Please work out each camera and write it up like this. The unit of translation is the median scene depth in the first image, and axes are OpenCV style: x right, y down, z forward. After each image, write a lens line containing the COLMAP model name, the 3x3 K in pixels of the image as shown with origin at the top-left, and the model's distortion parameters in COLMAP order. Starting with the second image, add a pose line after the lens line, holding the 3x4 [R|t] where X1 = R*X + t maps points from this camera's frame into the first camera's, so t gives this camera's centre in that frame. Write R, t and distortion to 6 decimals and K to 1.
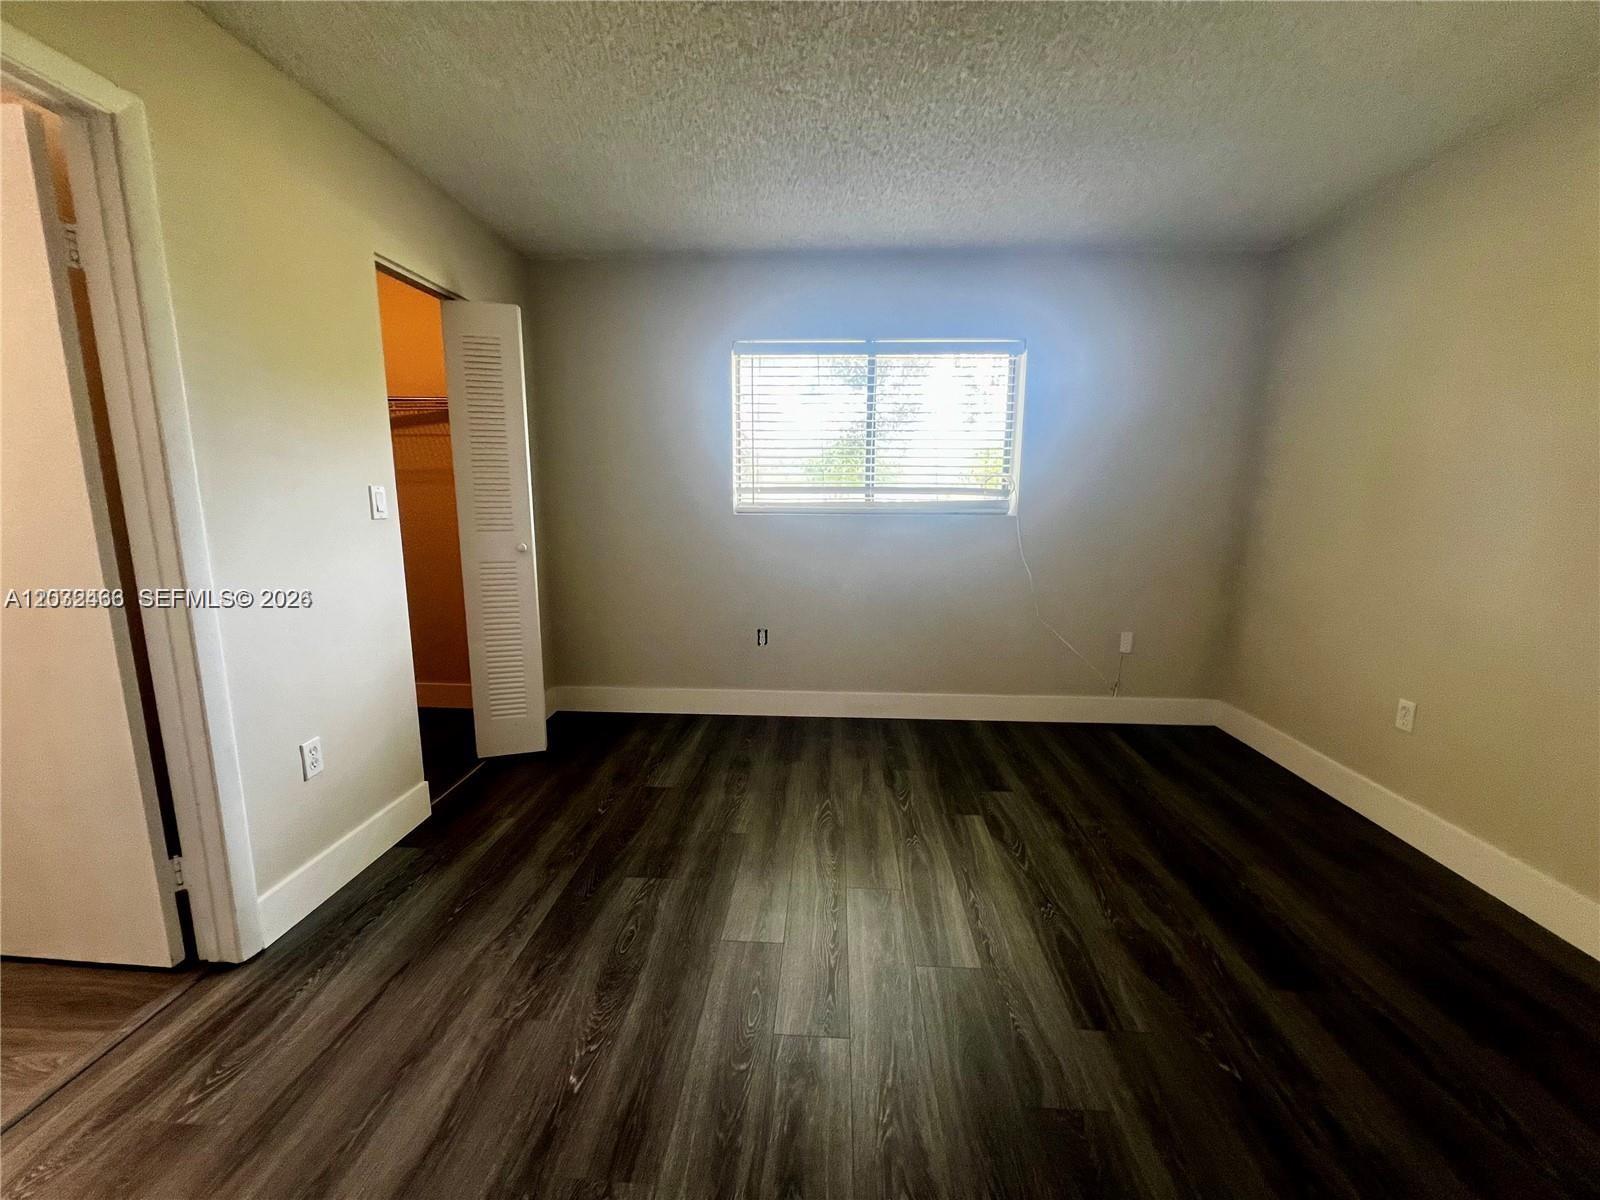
lens RADIAL K [[641.3, 0, 808.2], [0, 641.3, 588.3], [0, 0, 1]] dist [-0.001566, -0.000221]
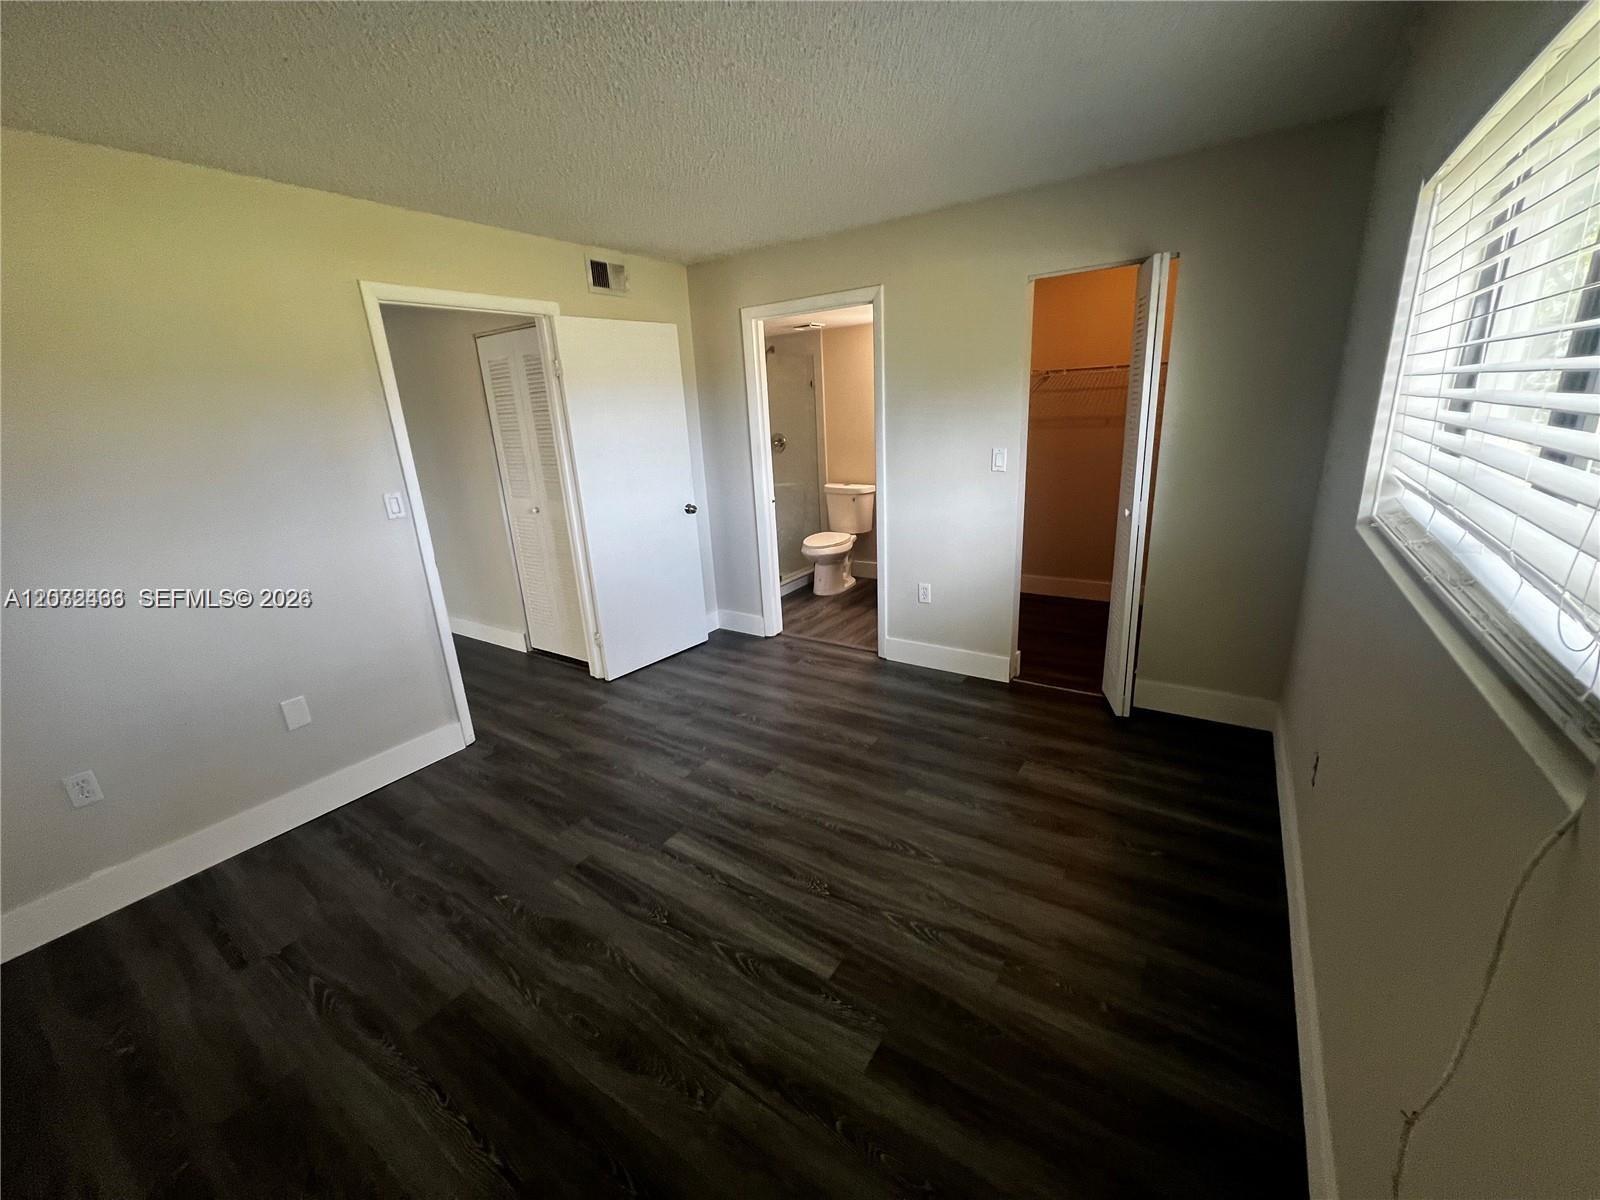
lens RADIAL K [[641.3, 0, 792.1], [0, 641.3, 603.8], [0, 0, 1]] dist [-0.001566, -0.000221]
pose [[-0.530068, 0.272351, -0.803027, 0.837716], [-0.079874, 0.926768, 0.367043, -0.321772], [0.844185, 0.258699, -0.469496, 1.339416]]
